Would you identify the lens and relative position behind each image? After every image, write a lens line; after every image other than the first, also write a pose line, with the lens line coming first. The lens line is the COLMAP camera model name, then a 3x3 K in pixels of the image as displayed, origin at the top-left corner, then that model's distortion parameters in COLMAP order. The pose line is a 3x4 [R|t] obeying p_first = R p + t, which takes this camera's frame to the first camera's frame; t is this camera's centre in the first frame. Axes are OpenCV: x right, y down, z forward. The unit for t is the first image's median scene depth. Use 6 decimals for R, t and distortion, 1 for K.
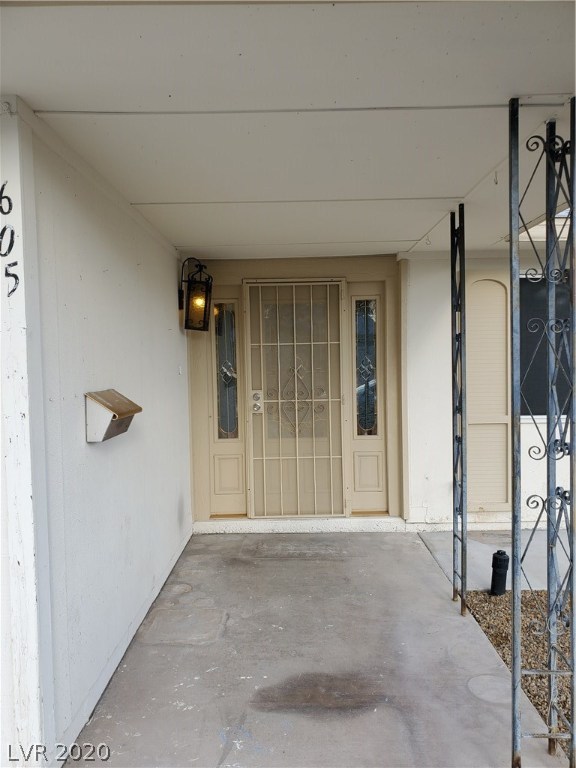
lens RADIAL K [[601.3, 0, 290.2], [0, 601.3, 390.1], [0, 0, 1]] dist [0.033858, 0.002203]
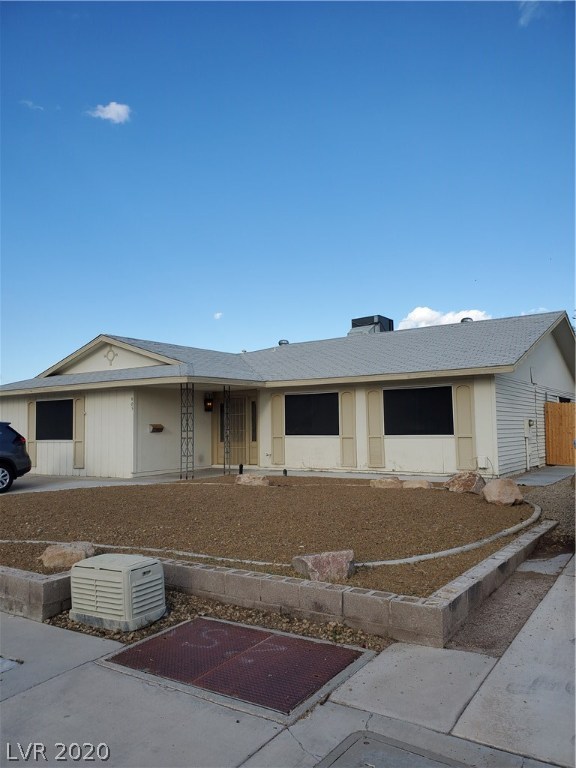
lens RADIAL K [[601.3, 0, 291.9], [0, 601.3, 384.1], [0, 0, 1]] dist [0.033858, 0.002203]
pose [[0.837928, -0.034309, -0.544702, 2.164901], [-0.028016, 0.994003, -0.105706, 0.105969], [0.545062, 0.103834, 0.831941, -1.723371]]
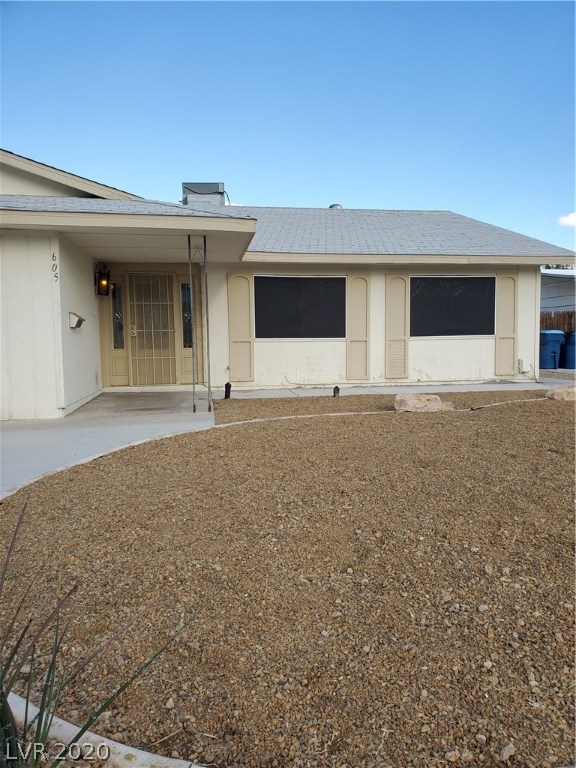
lens RADIAL K [[601.3, 0, 303.7], [0, 601.3, 385.2], [0, 0, 1]] dist [0.033858, 0.002203]
pose [[0.983959, -0.005284, 0.178319, 0.153833], [0.000300, 0.999609, 0.027965, 0.150310], [-0.178397, -0.027463, 0.983575, -1.177236]]
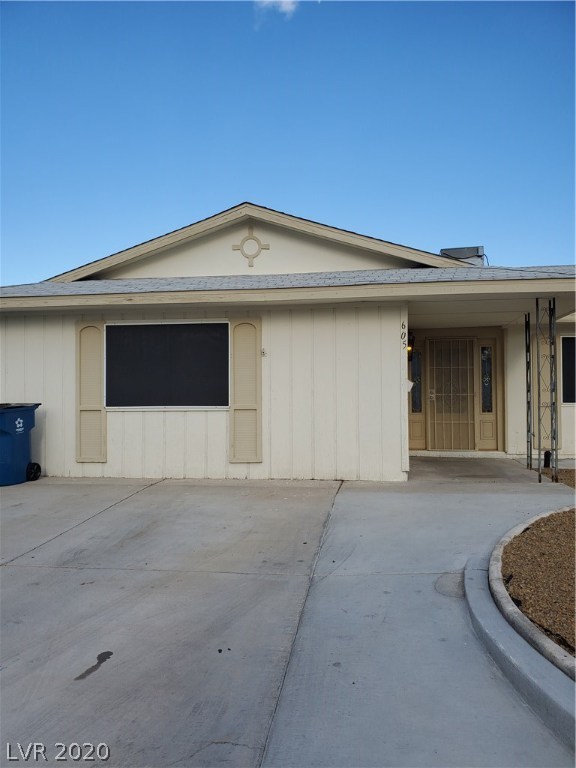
lens RADIAL K [[601.3, 0, 288.4], [0, 601.3, 381.7], [0, 0, 1]] dist [0.033858, 0.002203]
pose [[0.986992, 0.013325, -0.160214, -0.214973], [-0.025827, 0.996757, -0.076208, 0.147223], [0.158679, 0.079354, 0.984136, -1.158294]]
